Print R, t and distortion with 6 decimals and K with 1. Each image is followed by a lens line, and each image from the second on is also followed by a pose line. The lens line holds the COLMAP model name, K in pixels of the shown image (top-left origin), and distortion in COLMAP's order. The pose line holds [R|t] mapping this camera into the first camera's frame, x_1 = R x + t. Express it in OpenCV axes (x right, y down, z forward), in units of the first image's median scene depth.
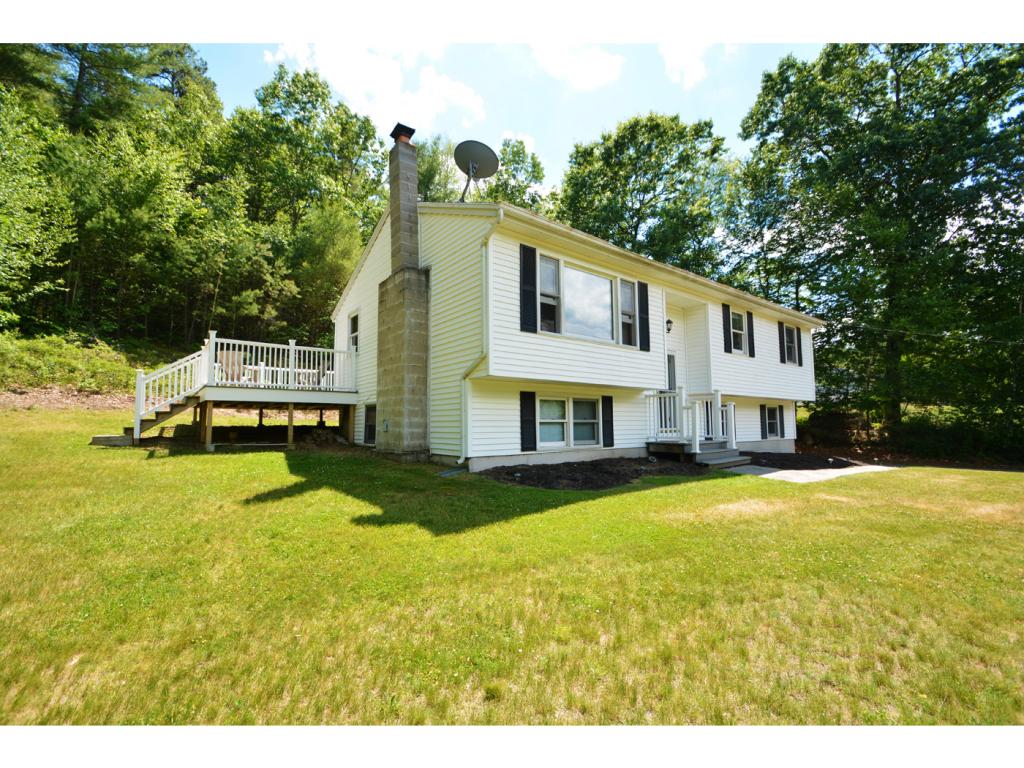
lens RADIAL K [[447.1, 0, 506.5], [0, 447.1, 393.6], [0, 0, 1]] dist [0.014088, -0.016722]
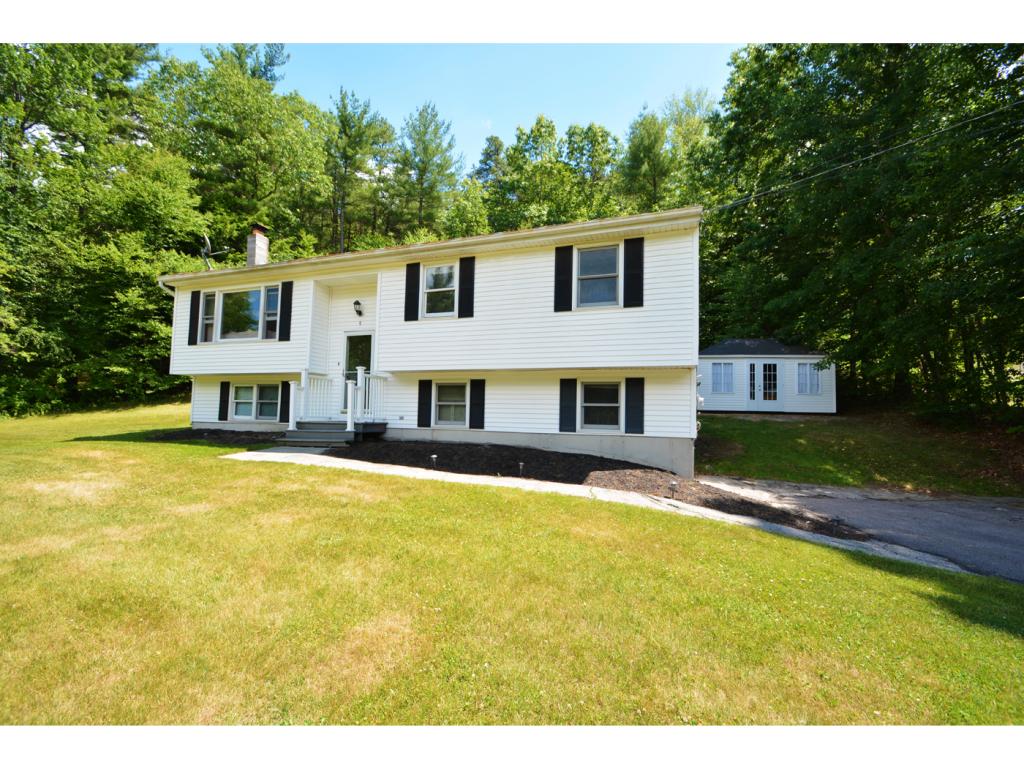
lens RADIAL K [[447.1, 0, 506.5], [0, 447.1, 393.6], [0, 0, 1]] dist [0.014088, -0.016722]
pose [[0.540583, -0.021859, -0.841006, 1.007544], [0.036678, 0.999324, -0.002398, 0.041054], [0.840491, -0.029550, 0.541020, 0.537512]]
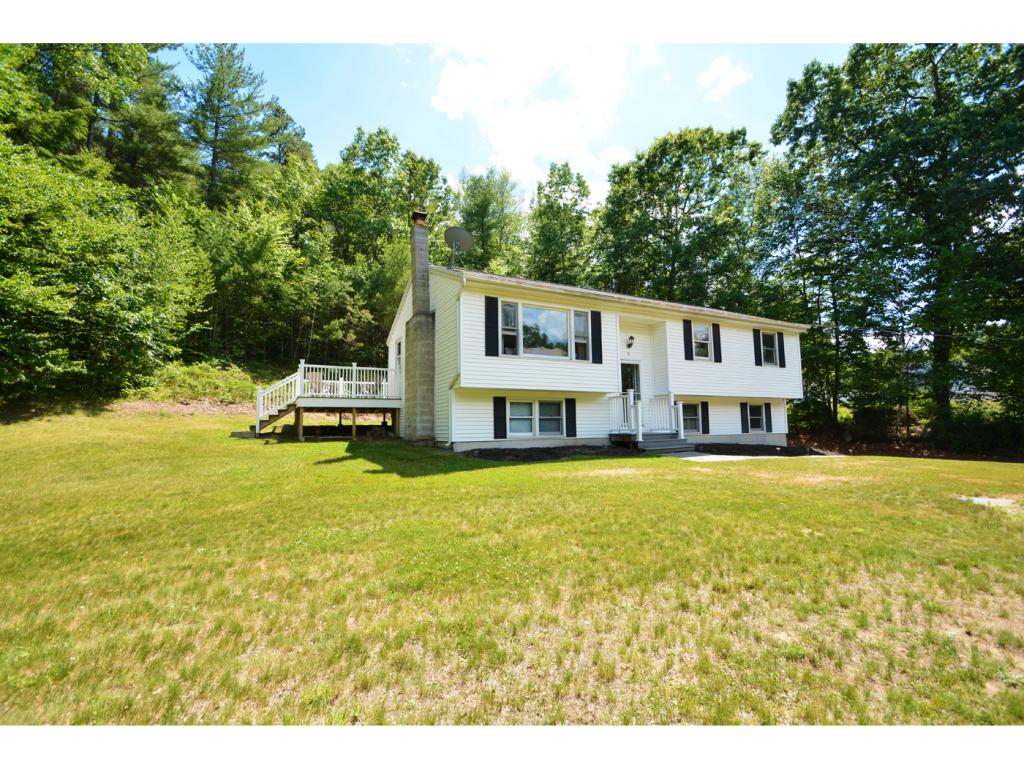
lens RADIAL K [[447.1, 0, 506.5], [0, 447.1, 393.6], [0, 0, 1]] dist [0.014088, -0.016722]
pose [[0.982287, -0.022086, -0.186077, 0.182769], [0.020646, 0.999740, -0.009675, -0.000019], [0.186243, 0.005662, 0.982487, -0.212351]]
